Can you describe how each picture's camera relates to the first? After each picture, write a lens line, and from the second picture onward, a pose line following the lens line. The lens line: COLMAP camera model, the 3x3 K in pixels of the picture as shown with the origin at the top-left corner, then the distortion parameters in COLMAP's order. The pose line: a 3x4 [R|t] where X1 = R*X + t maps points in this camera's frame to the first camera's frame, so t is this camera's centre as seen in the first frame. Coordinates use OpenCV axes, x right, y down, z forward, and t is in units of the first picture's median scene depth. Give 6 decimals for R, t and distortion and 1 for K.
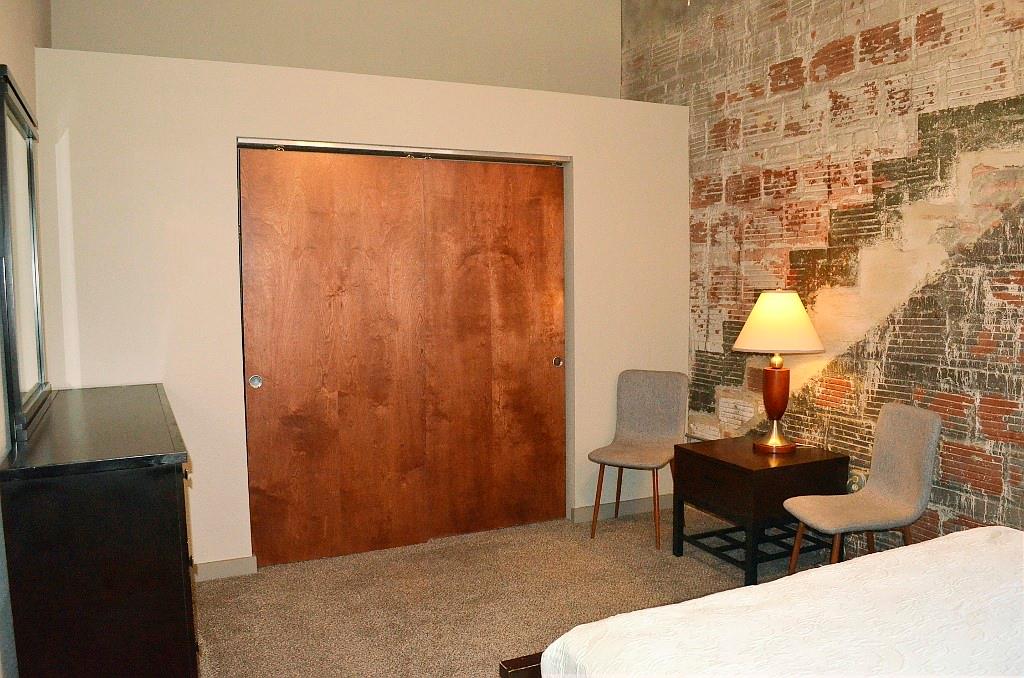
lens RADIAL K [[826.7, 0, 514.3], [0, 826.7, 338.2], [0, 0, 1]] dist [-0.026959, 0.009140]
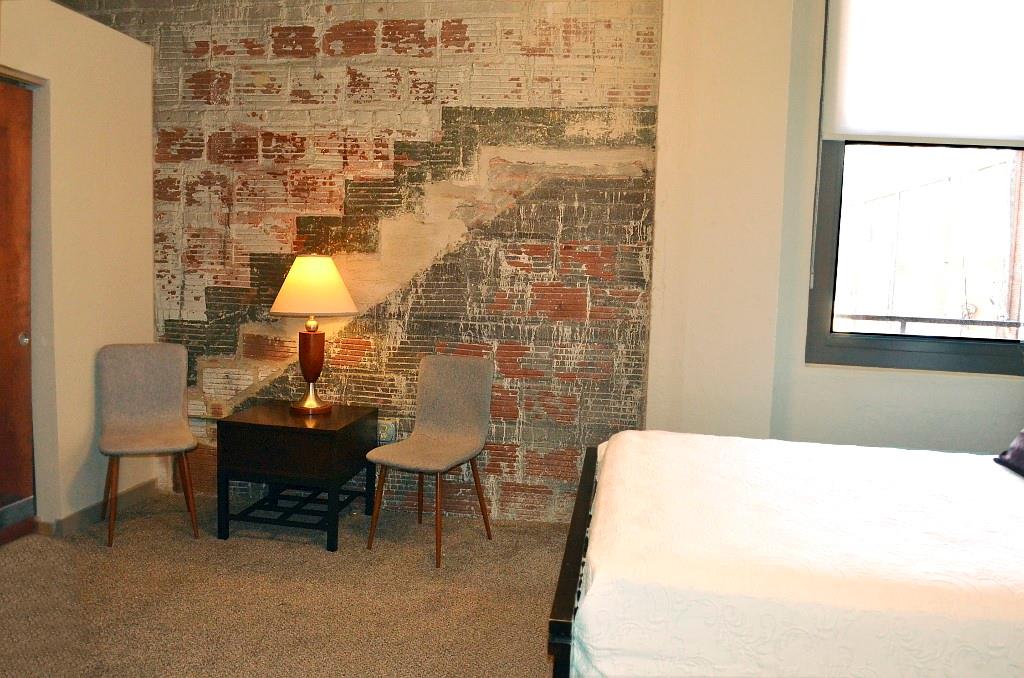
lens RADIAL K [[826.7, 0, 514.0], [0, 826.7, 341.5], [0, 0, 1]] dist [-0.026959, 0.009140]
pose [[0.590038, -0.050909, 0.805769, -0.360448], [0.023533, 0.998670, 0.045865, 0.008105], [-0.807032, -0.008100, 0.590452, 0.197228]]
